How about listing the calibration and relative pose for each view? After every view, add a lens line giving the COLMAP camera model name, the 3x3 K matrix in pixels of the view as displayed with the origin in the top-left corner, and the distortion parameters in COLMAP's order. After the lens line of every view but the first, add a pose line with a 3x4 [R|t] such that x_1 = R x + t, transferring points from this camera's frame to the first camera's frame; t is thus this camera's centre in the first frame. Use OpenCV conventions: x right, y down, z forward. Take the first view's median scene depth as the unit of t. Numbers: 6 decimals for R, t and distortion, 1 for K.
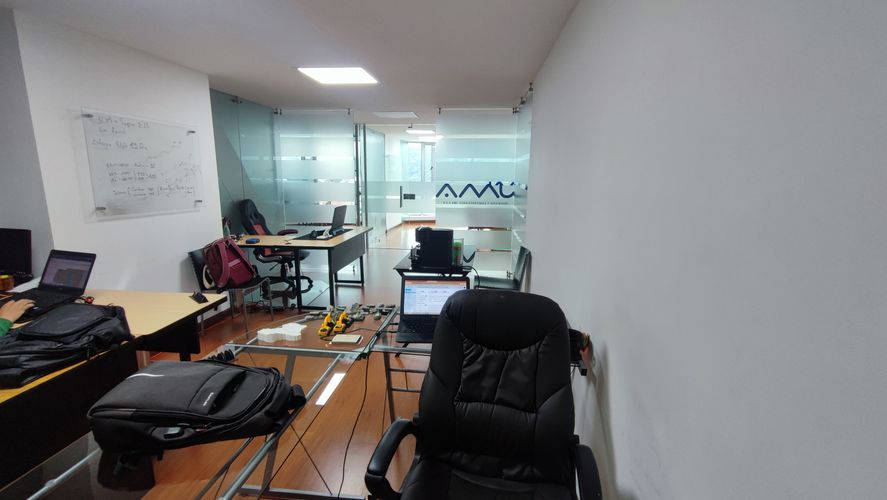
lens RADIAL K [[395.8, 0, 443.9], [0, 395.8, 246.5], [0, 0, 1]] dist [-0.004192, -0.000186]
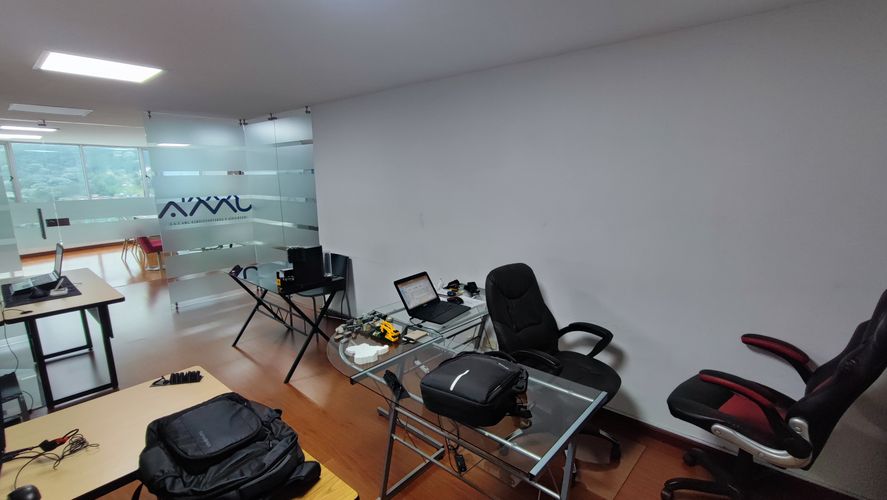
lens RADIAL K [[395.8, 0, 436.3], [0, 395.8, 254.2], [0, 0, 1]] dist [-0.004192, -0.000186]
pose [[0.585218, -0.177071, 0.791307, -0.348835], [0.162643, 0.981667, 0.099384, -0.040088], [-0.794398, 0.070539, 0.603288, 0.051513]]
